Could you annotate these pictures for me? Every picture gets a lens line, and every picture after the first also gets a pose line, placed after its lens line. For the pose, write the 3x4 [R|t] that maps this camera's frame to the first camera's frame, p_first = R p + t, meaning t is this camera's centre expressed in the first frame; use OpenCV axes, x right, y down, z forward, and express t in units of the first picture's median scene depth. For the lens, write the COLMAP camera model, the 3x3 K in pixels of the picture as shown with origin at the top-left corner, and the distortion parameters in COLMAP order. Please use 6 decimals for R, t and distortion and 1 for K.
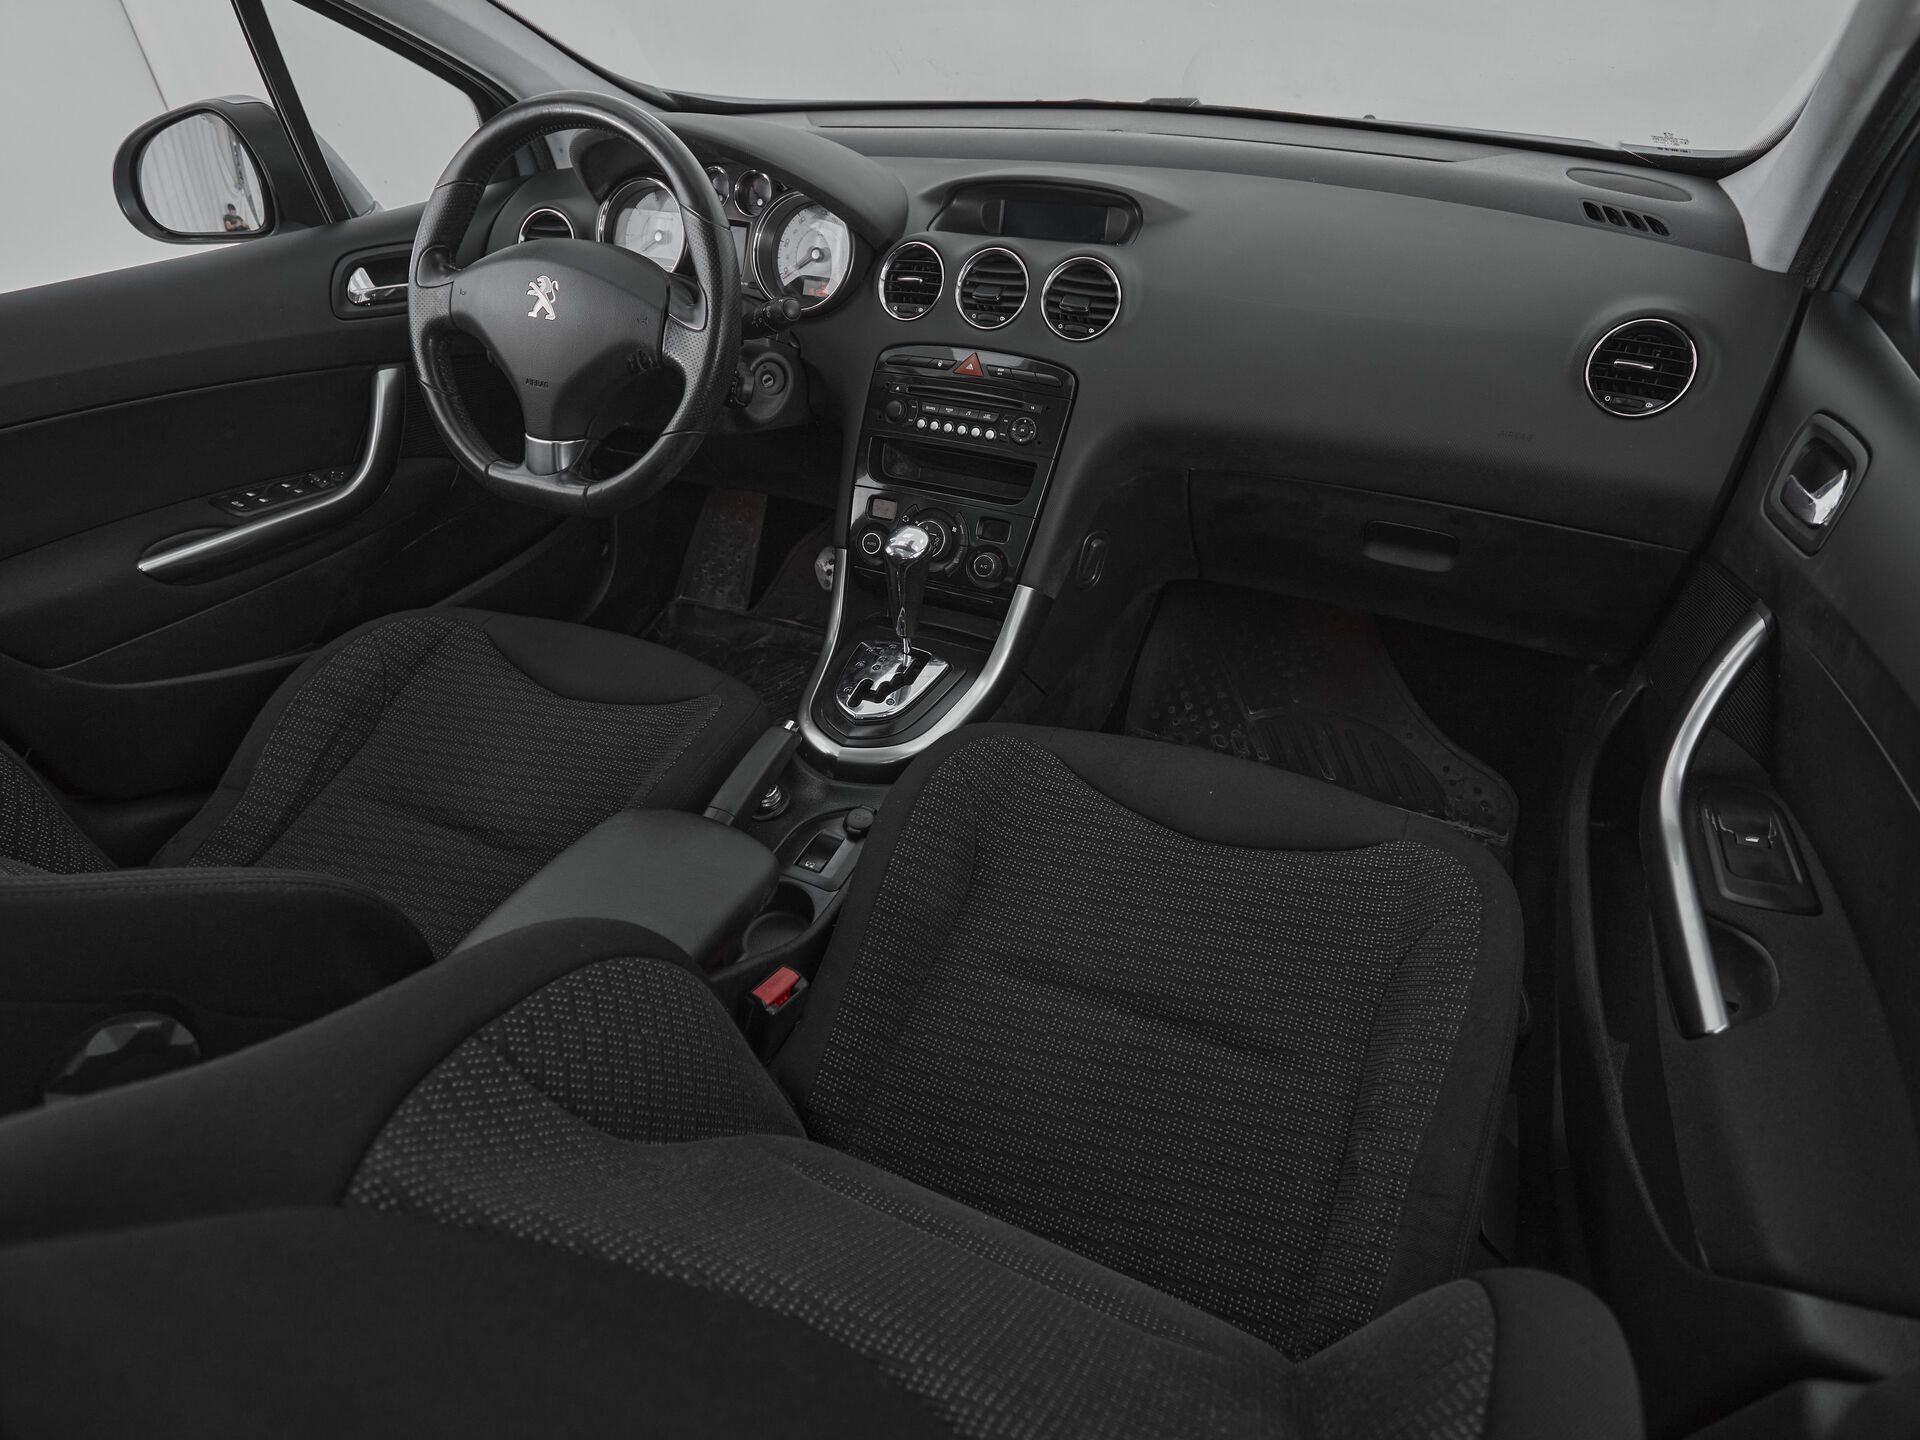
lens RADIAL K [[1055.4, 0, 956.8], [0, 1055.4, 713.2], [0, 0, 1]] dist [0.003175, -0.002750]
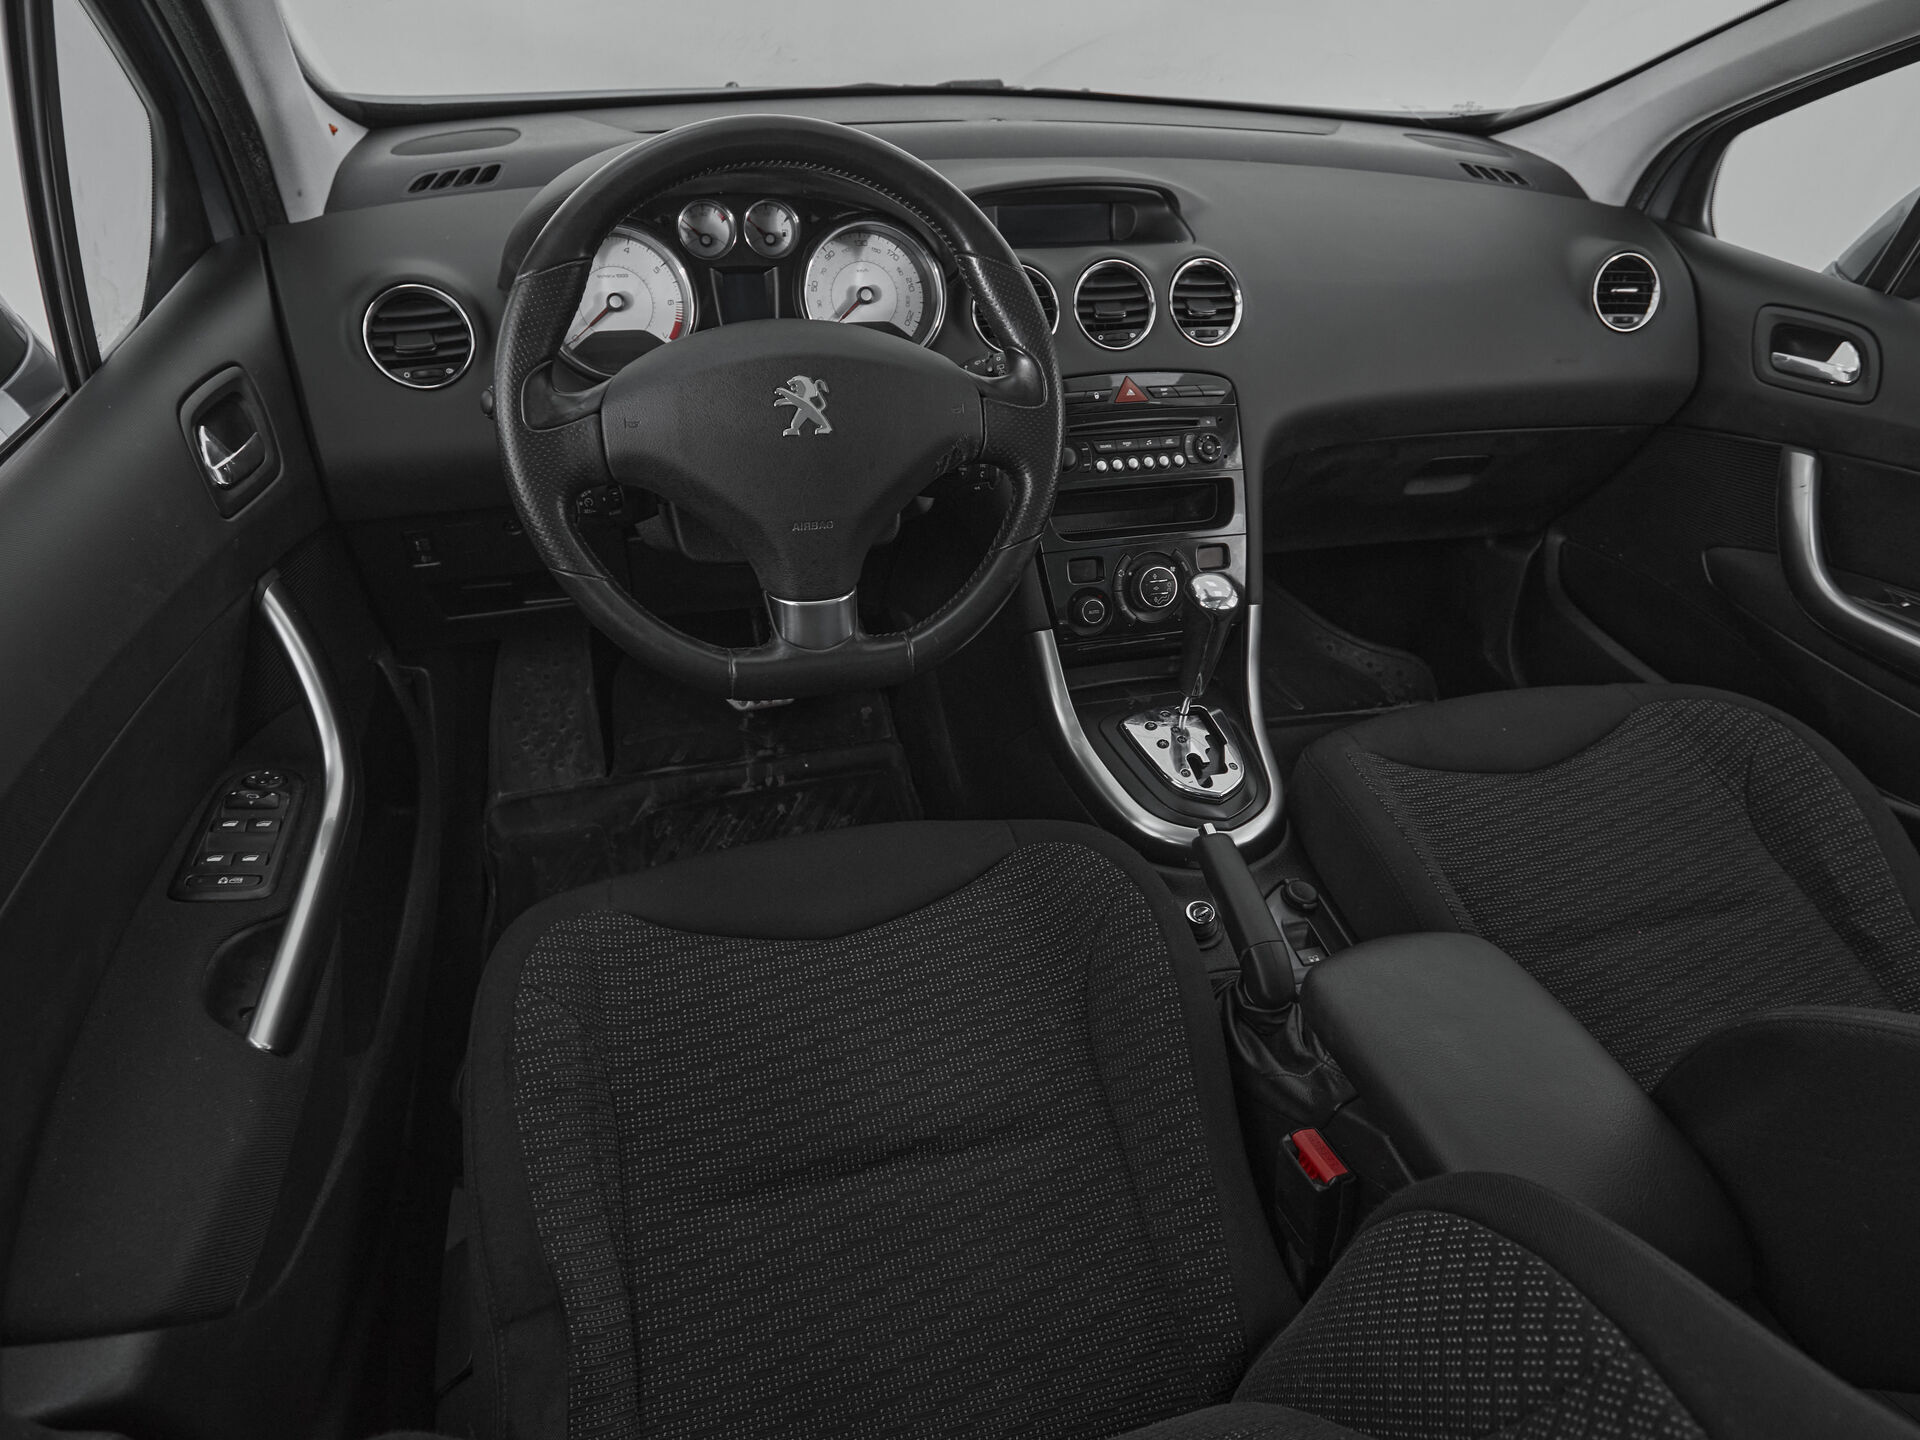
lens RADIAL K [[1055.4, 0, 949.6], [0, 1055.4, 718.4], [0, 0, 1]] dist [0.003175, -0.002750]
pose [[0.775484, -0.349205, 0.526004, -0.675404], [0.334149, 0.933877, 0.127351, -0.232492], [-0.535695, 0.077005, 0.840893, 0.339937]]
